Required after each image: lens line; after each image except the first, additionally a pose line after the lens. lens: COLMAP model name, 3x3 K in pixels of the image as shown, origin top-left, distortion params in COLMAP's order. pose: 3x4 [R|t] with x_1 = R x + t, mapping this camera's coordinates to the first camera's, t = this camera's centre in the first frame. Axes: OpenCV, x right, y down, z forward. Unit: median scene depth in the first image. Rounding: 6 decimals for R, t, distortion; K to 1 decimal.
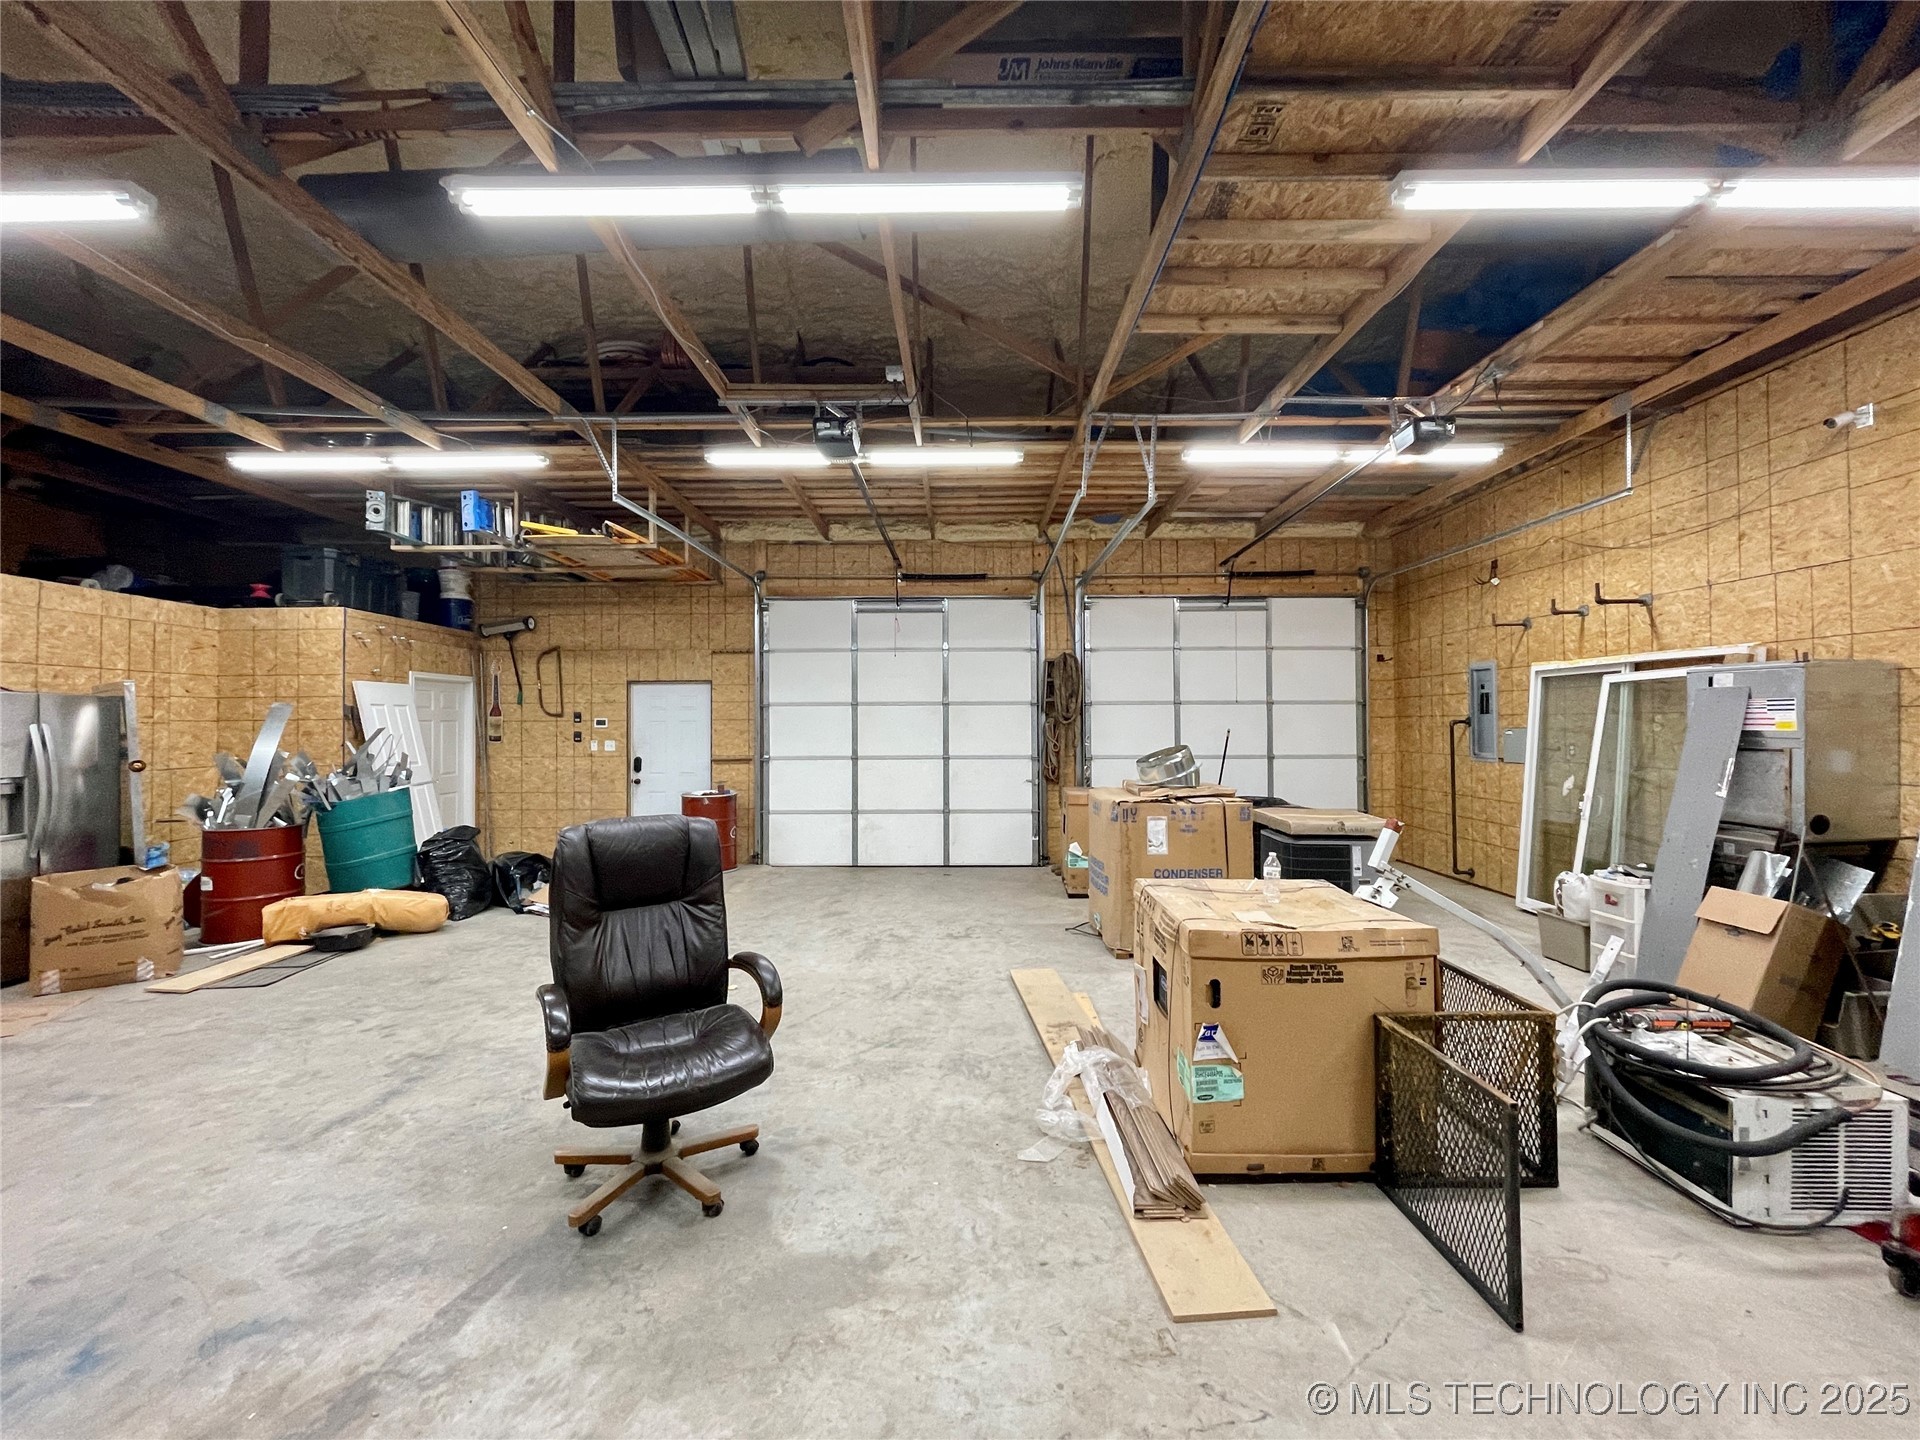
lens RADIAL K [[775.8, 0, 960.0], [0, 775.8, 720.0], [0, 0, 1]] dist [-0.001181, -0.000141]
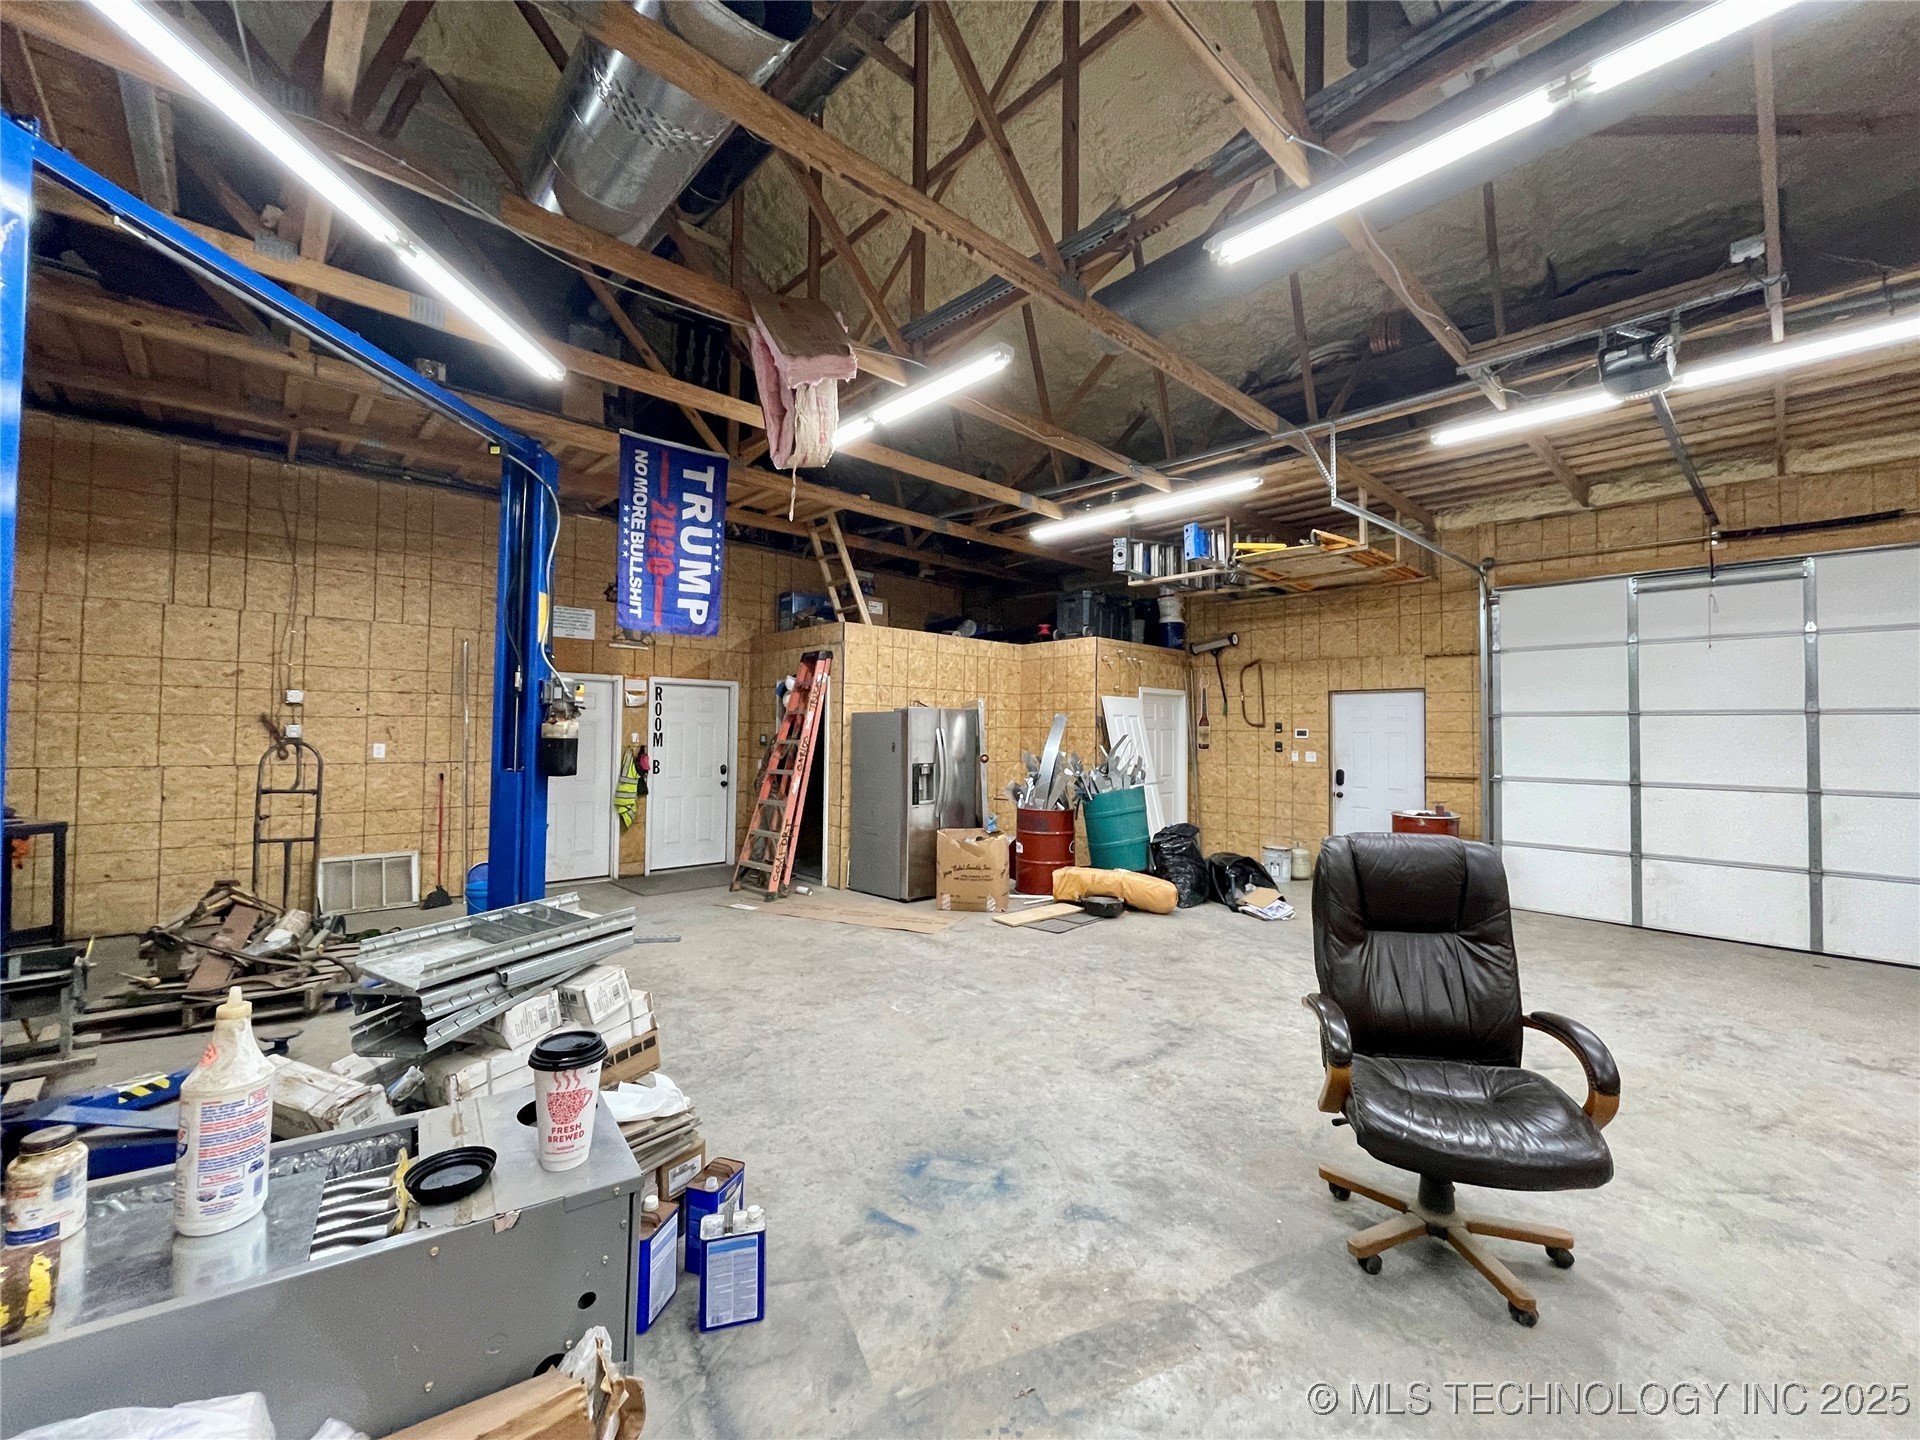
lens RADIAL K [[779.6, 0, 963.1], [0, 779.6, 719.3], [0, 0, 1]] dist [-0.002383, -0.000207]
pose [[0.689373, 0.000467, -0.724406, -0.052800], [-0.012664, 0.999855, -0.011408, 0.003490], [0.724296, 0.017038, 0.689279, -0.008750]]
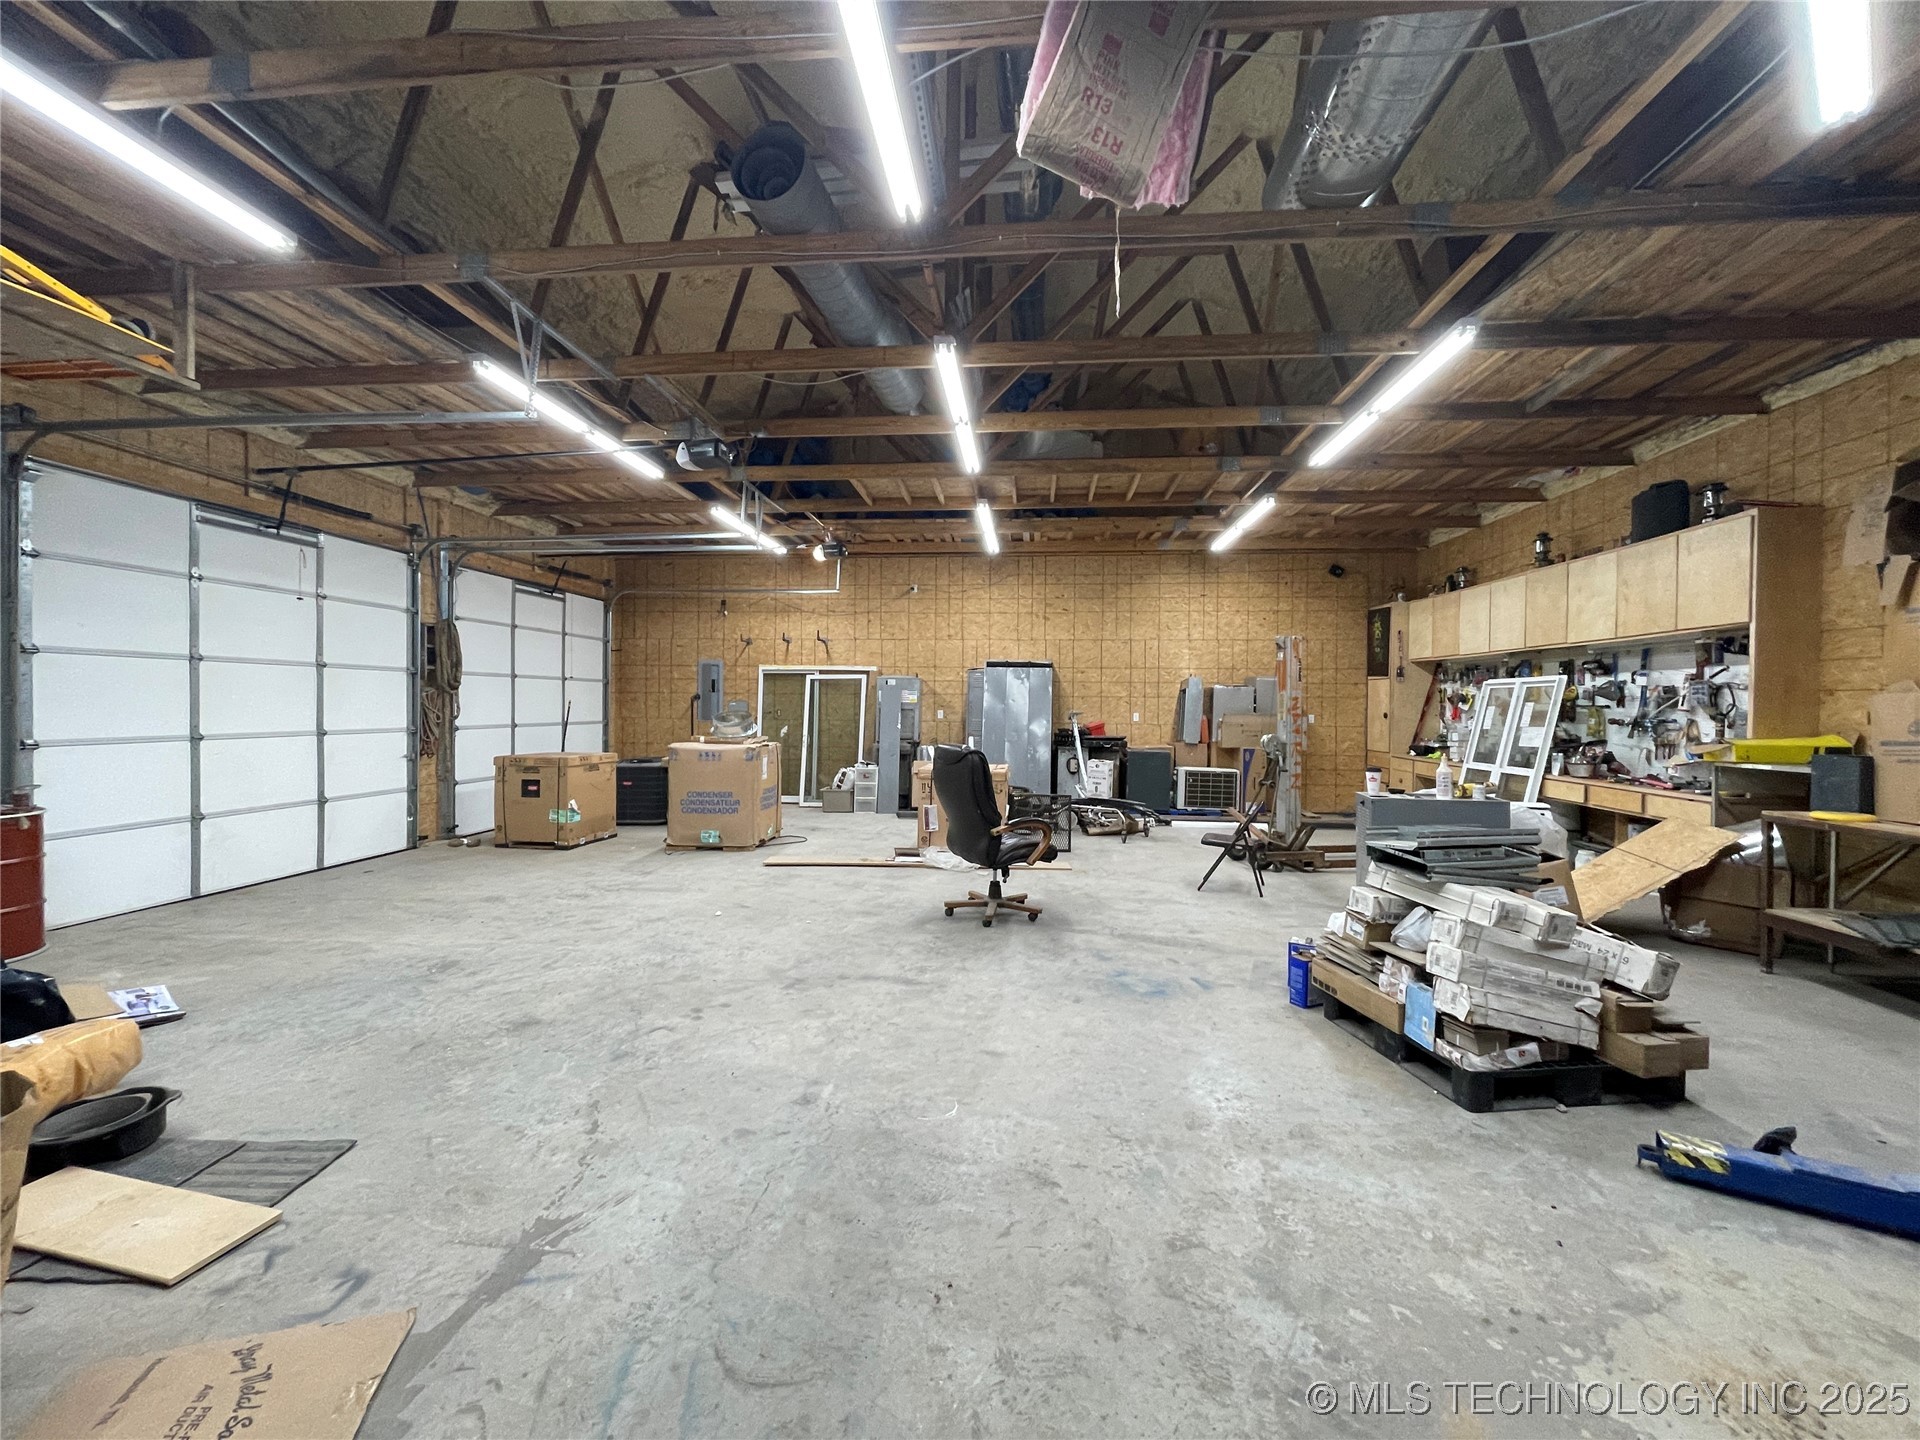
lens RADIAL K [[775.8, 0, 960.0], [0, 775.8, 720.0], [0, 0, 1]] dist [-0.001181, -0.000141]
pose [[0.091469, -0.014074, 0.995708, -1.065489], [-0.012835, 0.999800, 0.015311, 0.020980], [-0.995725, -0.014181, 0.091270, 0.398307]]
